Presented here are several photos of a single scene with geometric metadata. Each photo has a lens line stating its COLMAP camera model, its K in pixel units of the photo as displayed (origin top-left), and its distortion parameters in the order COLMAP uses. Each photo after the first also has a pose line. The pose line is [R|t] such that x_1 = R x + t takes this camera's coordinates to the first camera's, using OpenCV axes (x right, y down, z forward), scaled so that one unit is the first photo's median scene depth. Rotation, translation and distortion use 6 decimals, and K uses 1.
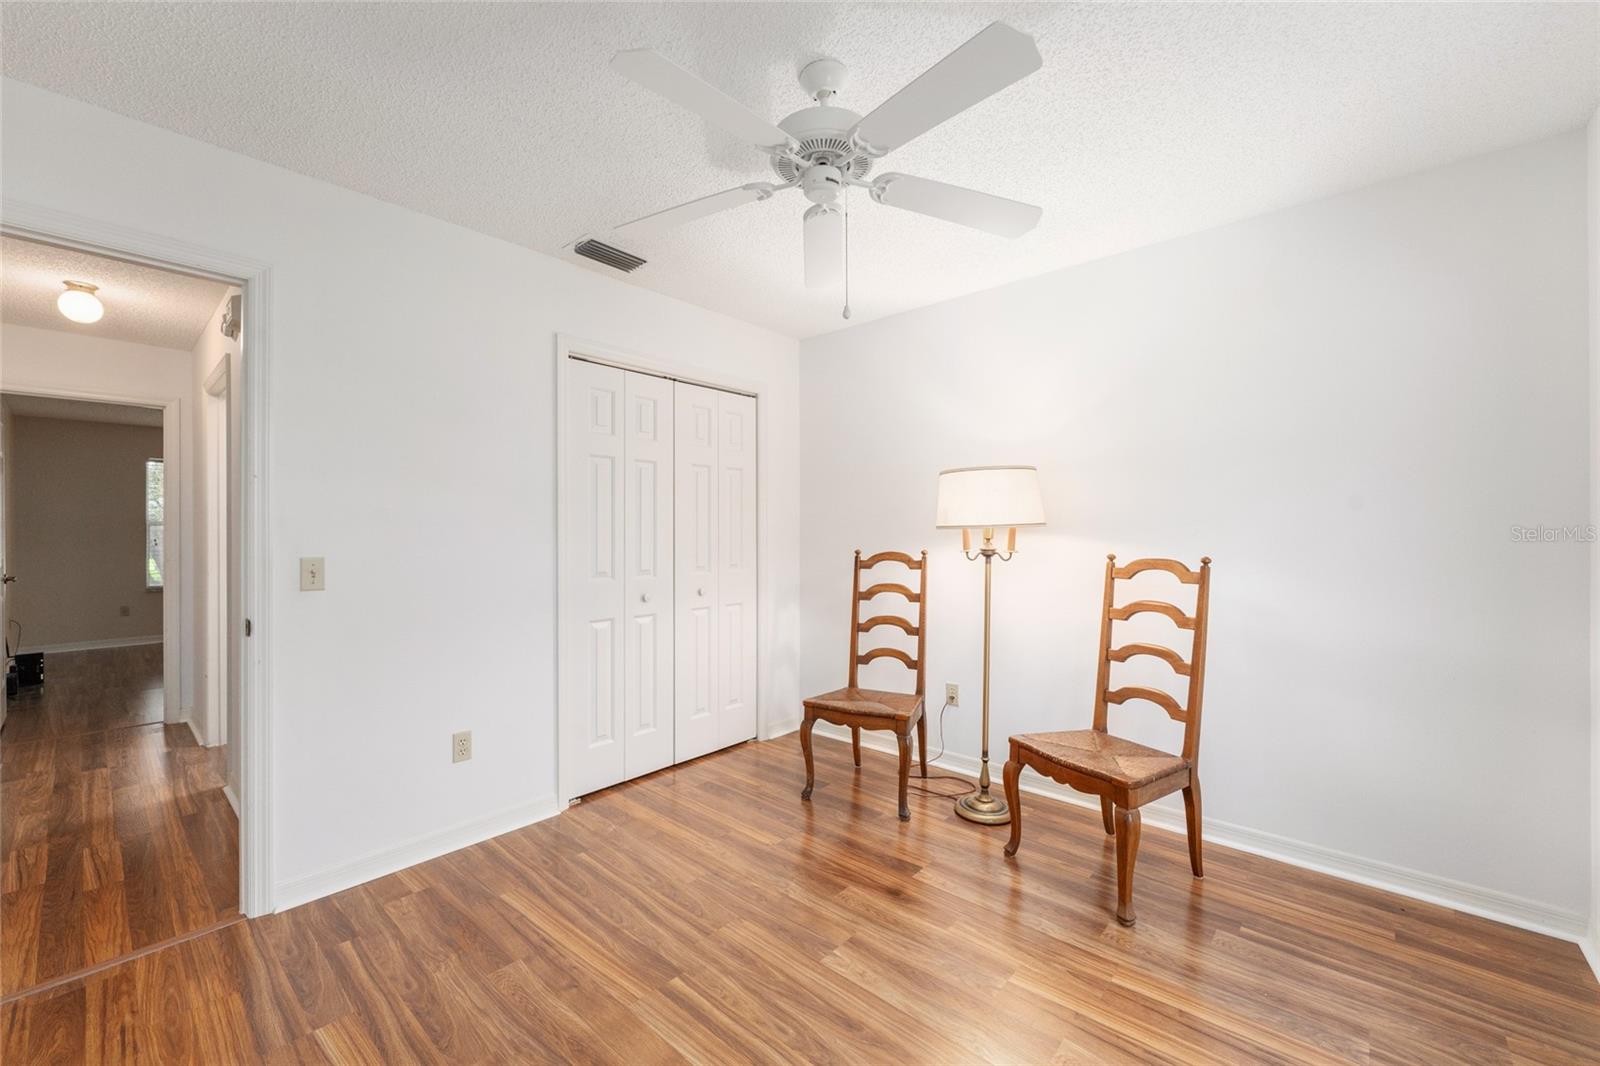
lens RADIAL K [[640.7, 0, 797.1], [0, 640.7, 531.5], [0, 0, 1]] dist [0.002859, 0.000635]
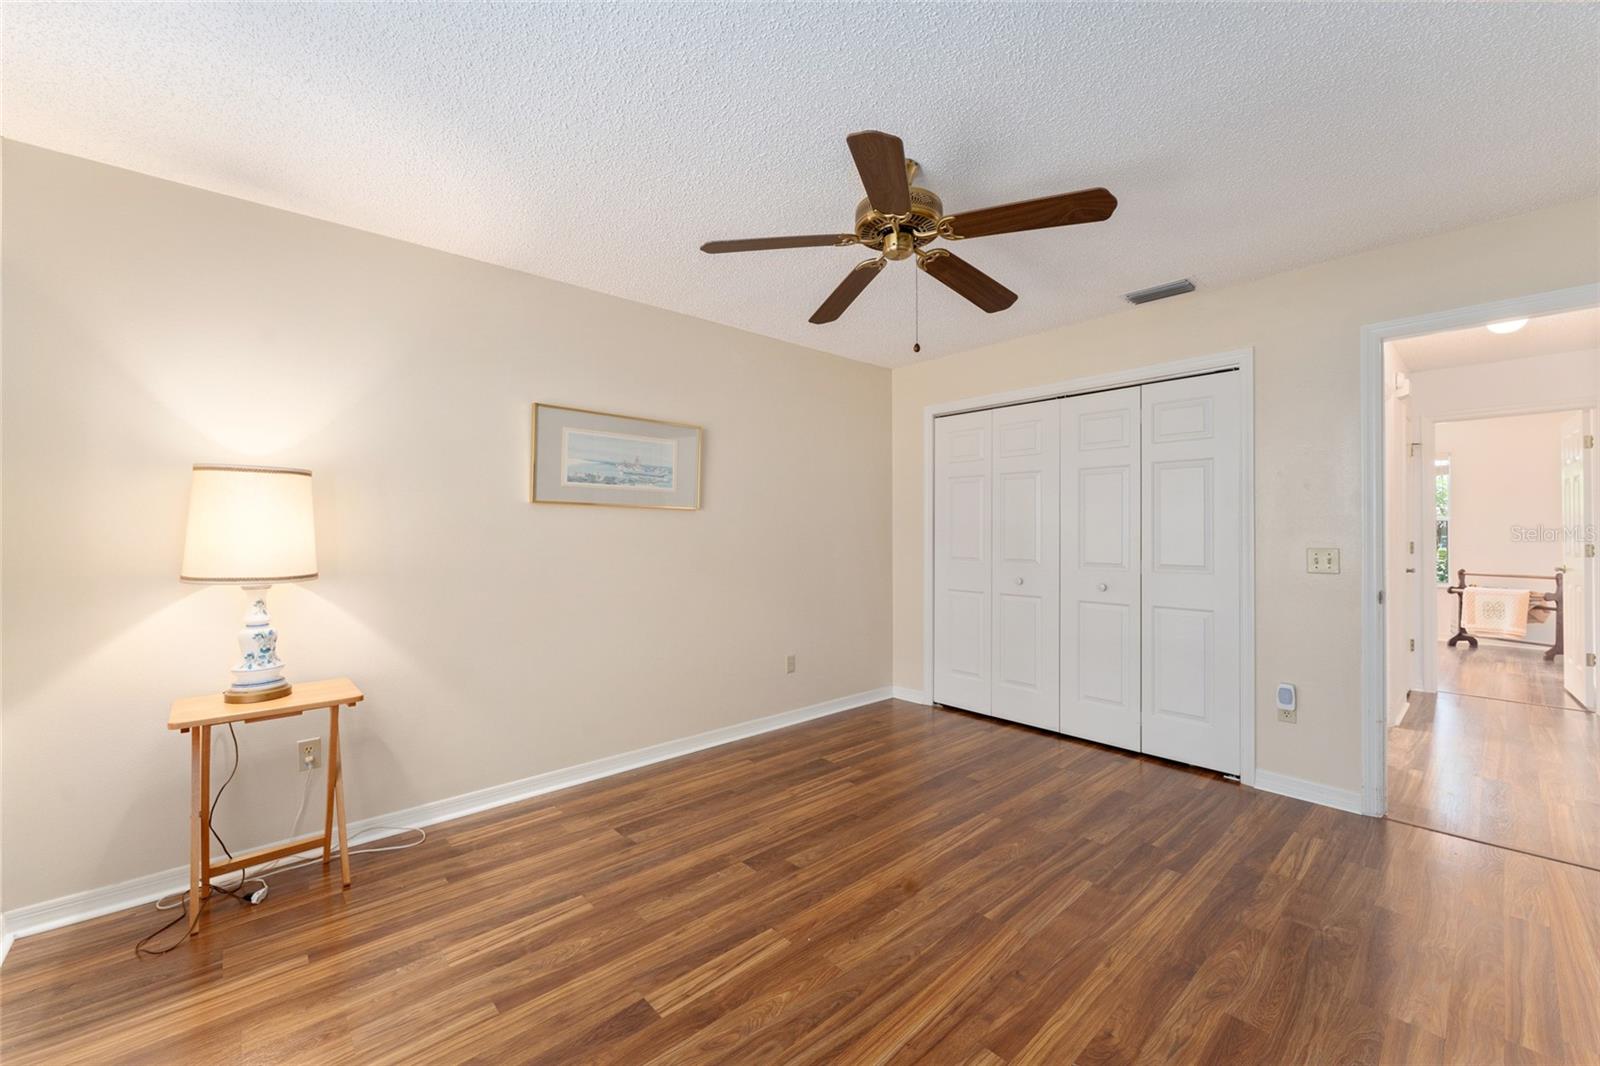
lens RADIAL K [[640.7, 0, 796.7], [0, 640.7, 535.2], [0, 0, 1]] dist [0.002859, 0.000635]
pose [[0.094989, -0.000640, 0.995478, -1.230972], [-0.008514, 0.999963, 0.001455, 0.019617], [-0.995442, -0.008614, 0.094980, 1.119124]]
